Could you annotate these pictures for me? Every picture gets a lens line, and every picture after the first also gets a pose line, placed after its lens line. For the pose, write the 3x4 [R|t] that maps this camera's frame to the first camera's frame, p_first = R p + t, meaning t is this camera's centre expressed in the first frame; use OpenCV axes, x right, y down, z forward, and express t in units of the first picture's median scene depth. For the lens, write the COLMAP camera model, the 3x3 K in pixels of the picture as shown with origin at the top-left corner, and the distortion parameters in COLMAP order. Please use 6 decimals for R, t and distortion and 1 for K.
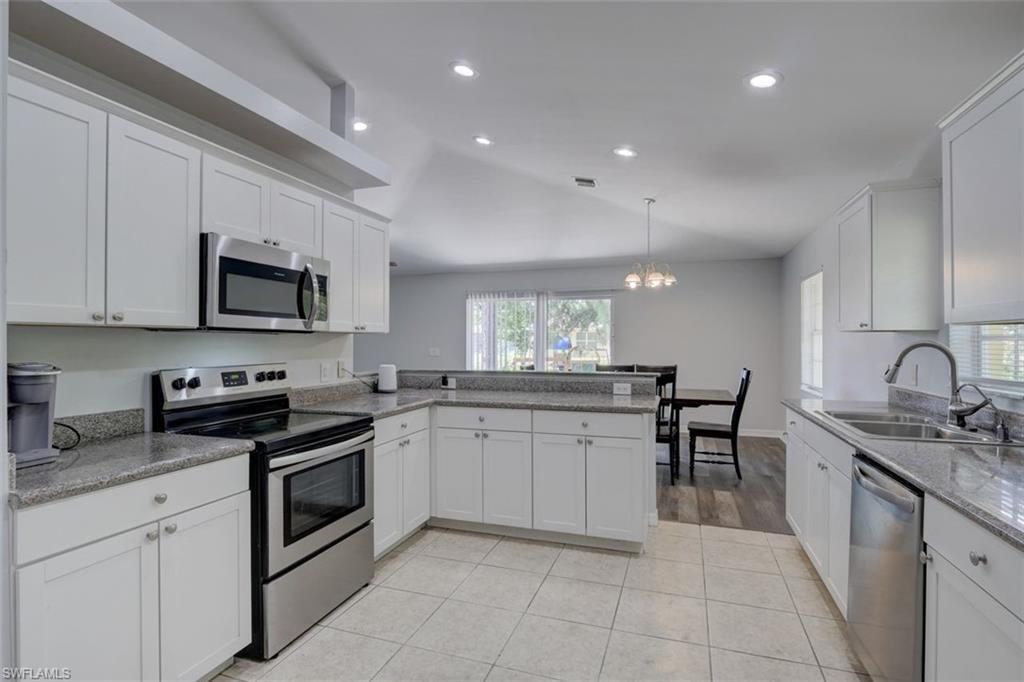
lens RADIAL K [[503.5, 0, 506.5], [0, 503.5, 338.4], [0, 0, 1]] dist [-0.009446, -0.000949]
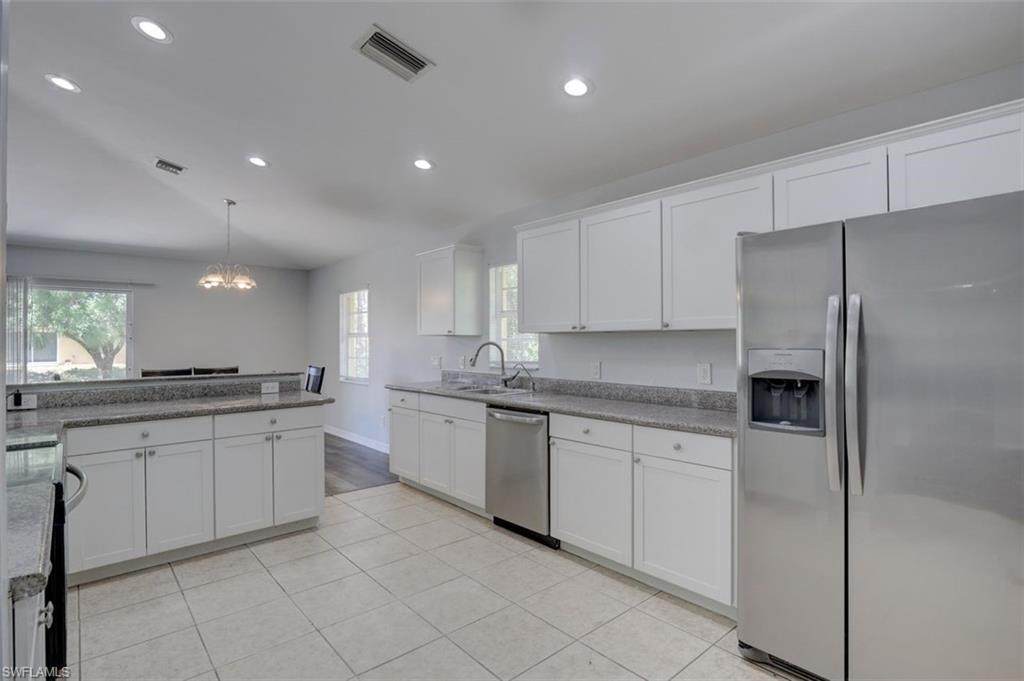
lens RADIAL K [[503.5, 0, 501.8], [0, 503.5, 344.1], [0, 0, 1]] dist [-0.009446, -0.000949]
pose [[0.496135, -0.006019, 0.868225, -0.499948], [-0.000080, 0.999976, 0.006978, 0.001563], [-0.868245, -0.003531, 0.496122, 0.058243]]
